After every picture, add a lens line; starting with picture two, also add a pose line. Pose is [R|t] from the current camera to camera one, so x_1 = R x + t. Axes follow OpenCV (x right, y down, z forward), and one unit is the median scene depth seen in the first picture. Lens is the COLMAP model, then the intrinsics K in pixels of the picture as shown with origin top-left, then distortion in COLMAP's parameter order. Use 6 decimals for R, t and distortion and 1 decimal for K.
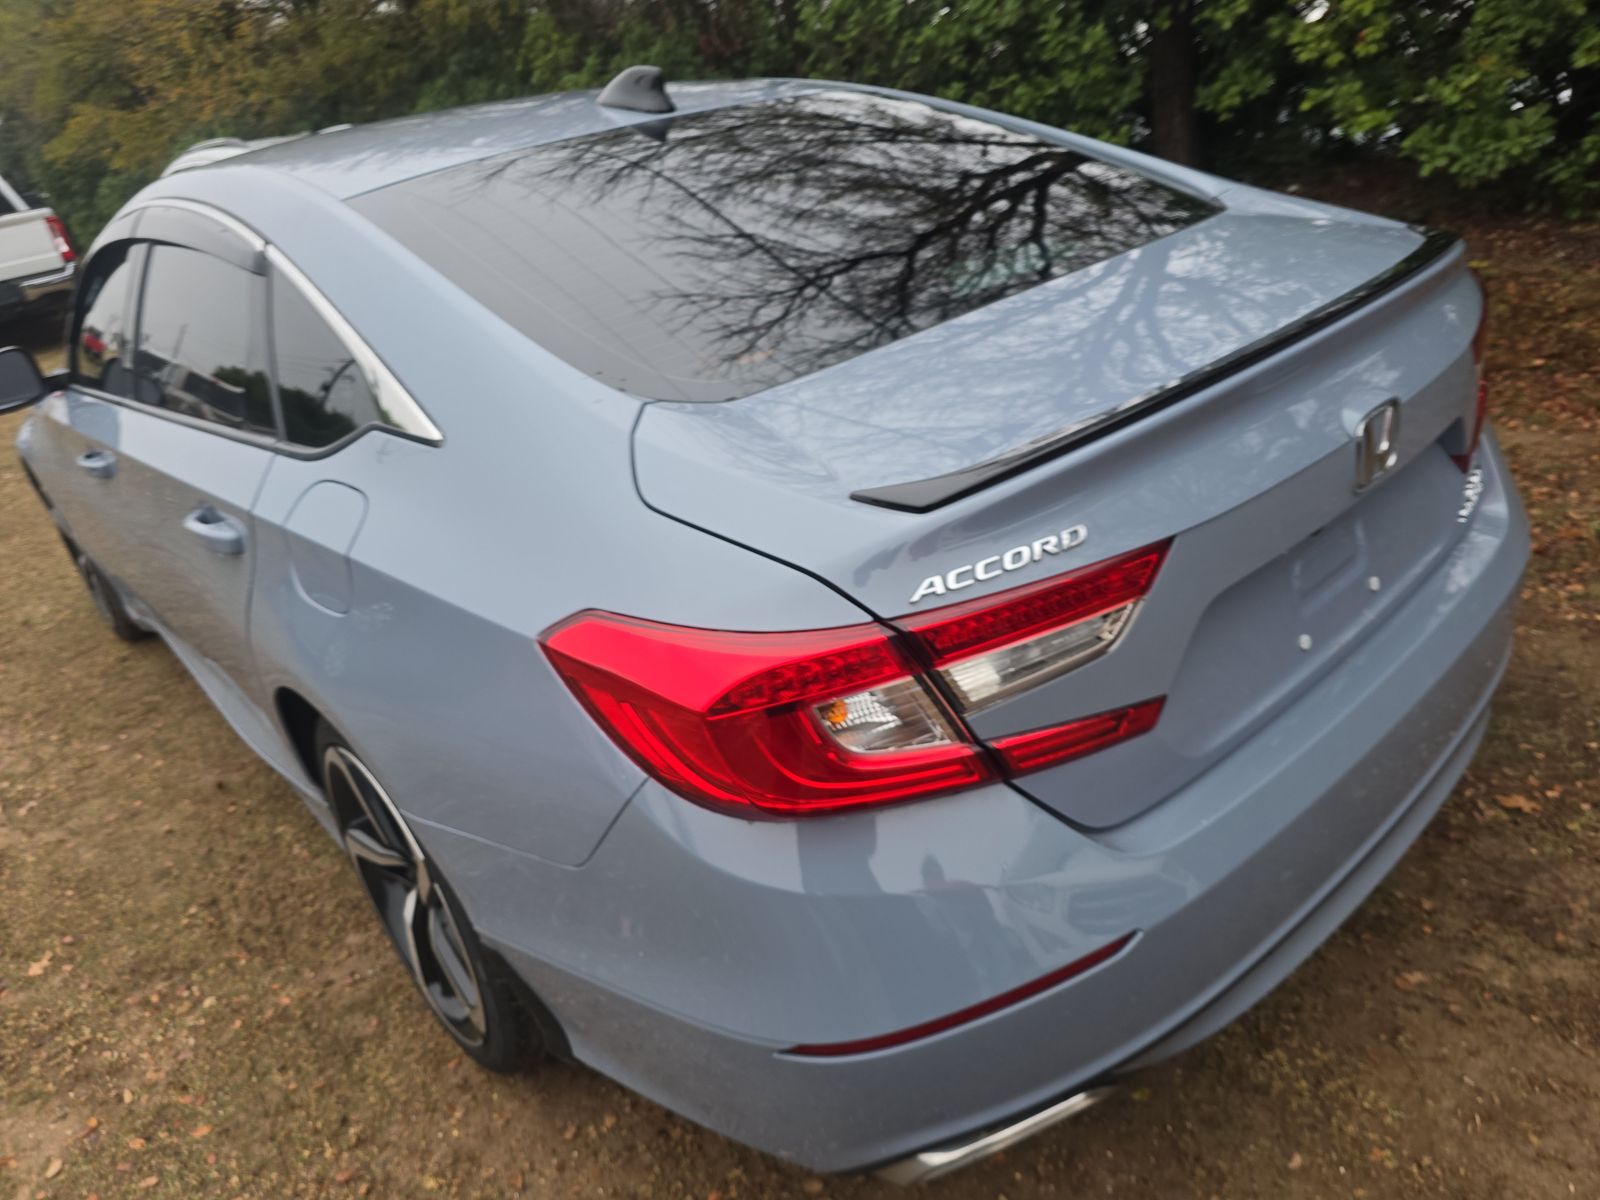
lens RADIAL K [[1086.2, 0, 797.7], [0, 1086.2, 598.4], [0, 0, 1]] dist [0.034057, -0.038113]
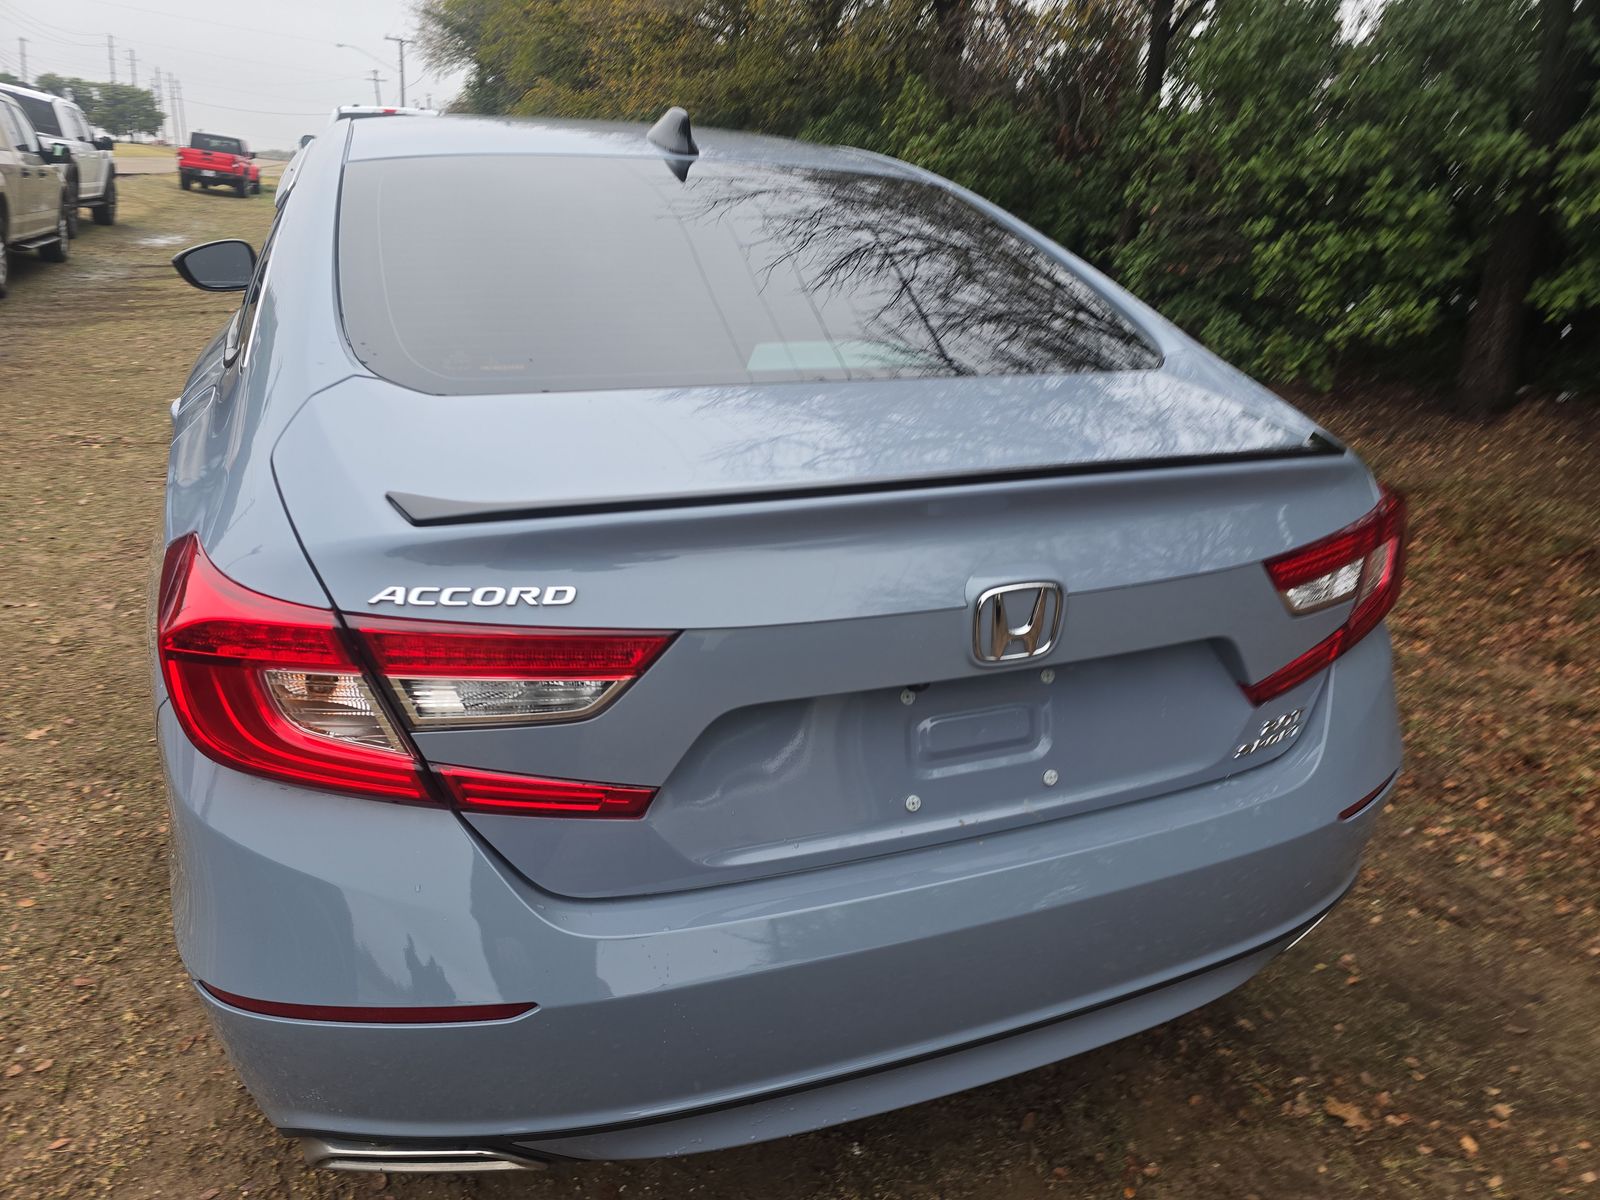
lens RADIAL K [[1064.1, 0, 804.8], [0, 1064.1, 602.8], [0, 0, 1]] dist [0.040942, -0.035115]
pose [[0.923143, 0.302077, -0.237815, 0.342211], [-0.312358, 0.949946, -0.005864, -0.056540], [0.224140, 0.079697, 0.971293, 0.048228]]
